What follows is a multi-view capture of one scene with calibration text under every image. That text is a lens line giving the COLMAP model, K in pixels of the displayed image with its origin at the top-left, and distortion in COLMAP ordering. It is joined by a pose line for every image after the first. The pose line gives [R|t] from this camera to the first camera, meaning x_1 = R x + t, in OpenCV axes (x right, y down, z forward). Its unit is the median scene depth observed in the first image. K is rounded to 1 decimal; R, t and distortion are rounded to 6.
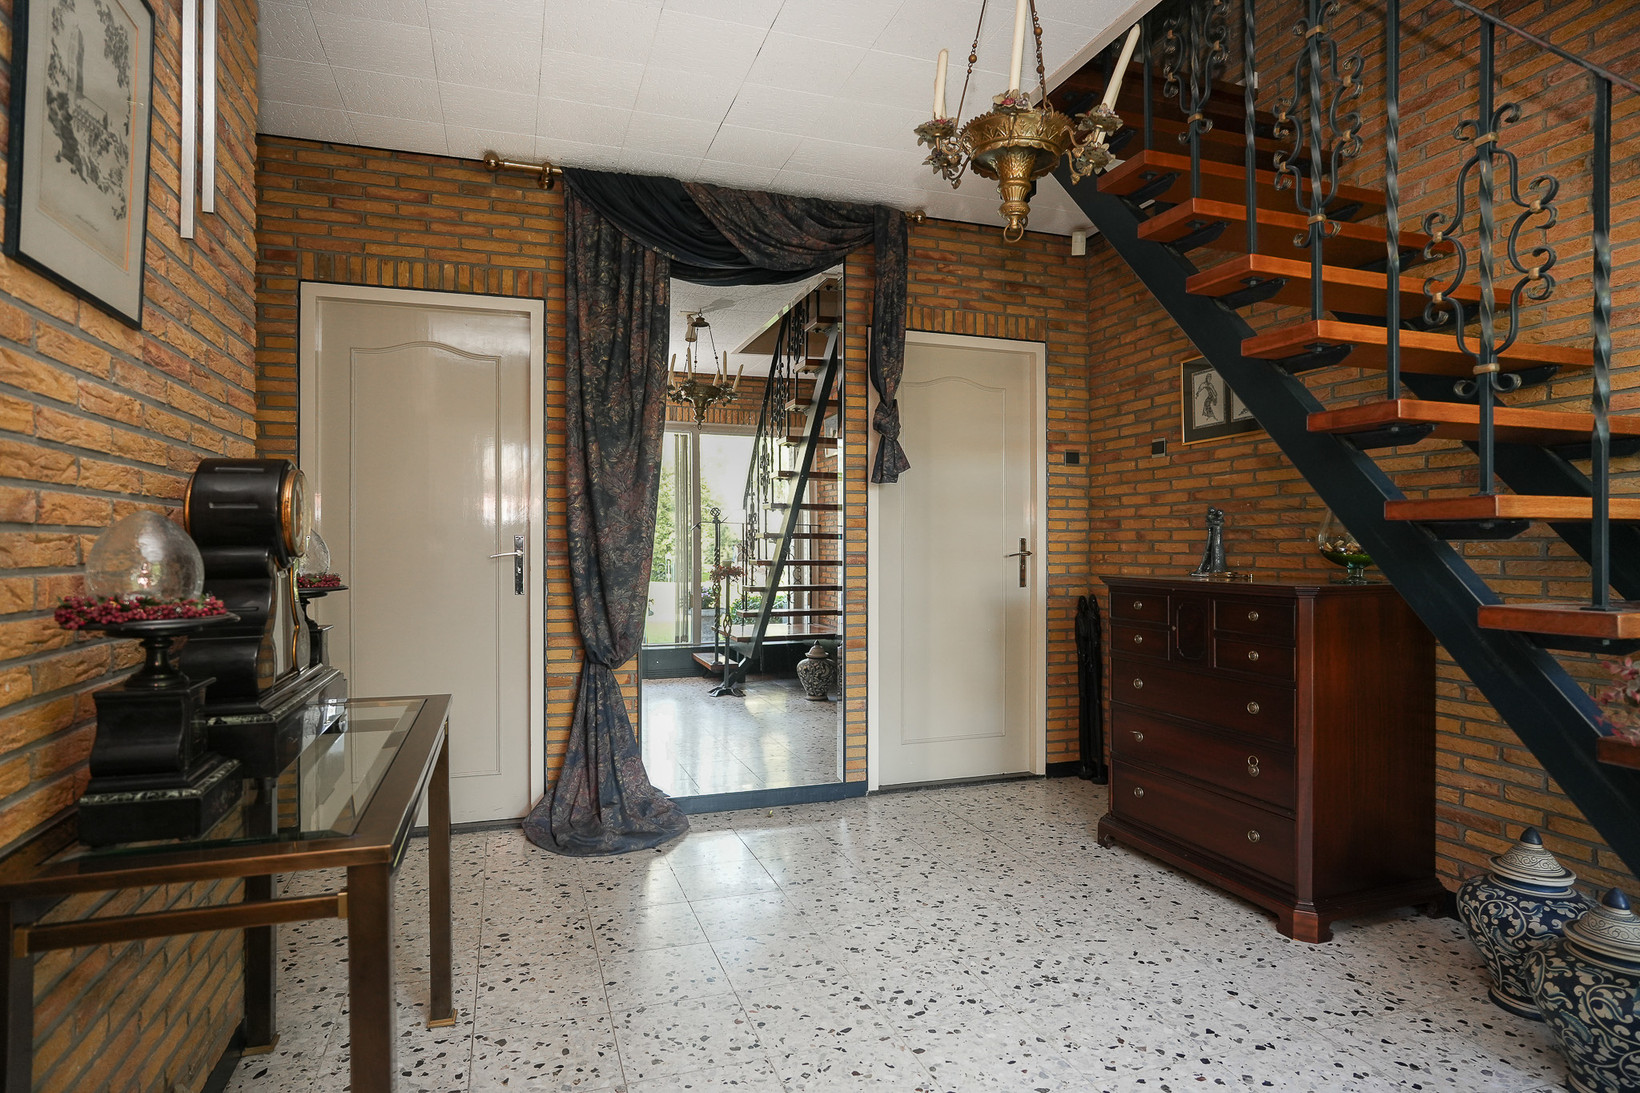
lens RADIAL K [[902.8, 0, 820.3], [0, 902.8, 542.7], [0, 0, 1]] dist [-0.038964, 0.024147]
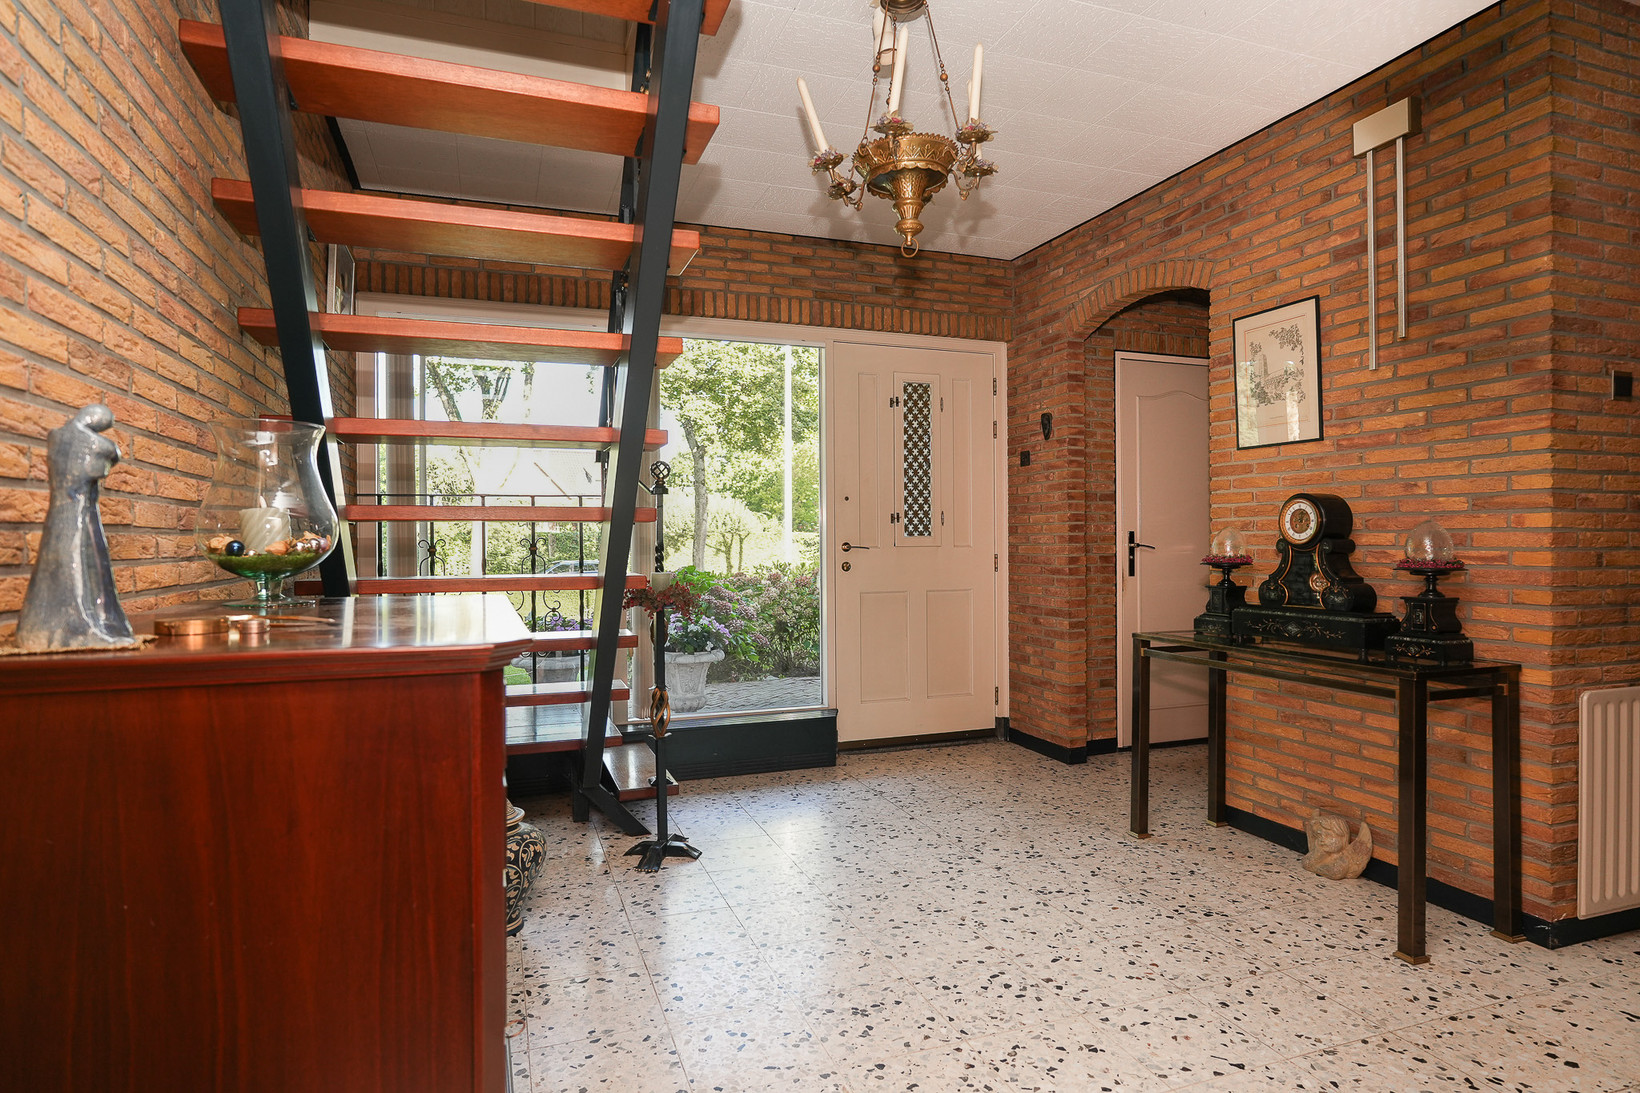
lens RADIAL K [[902.8, 0, 817.2], [0, 902.8, 546.1], [0, 0, 1]] dist [-0.038964, 0.024147]
pose [[-0.999906, 0.000909, -0.013700, 0.324045], [0.000851, 0.999991, 0.004253, 0.005962], [0.013703, 0.004241, -0.999897, 1.980841]]
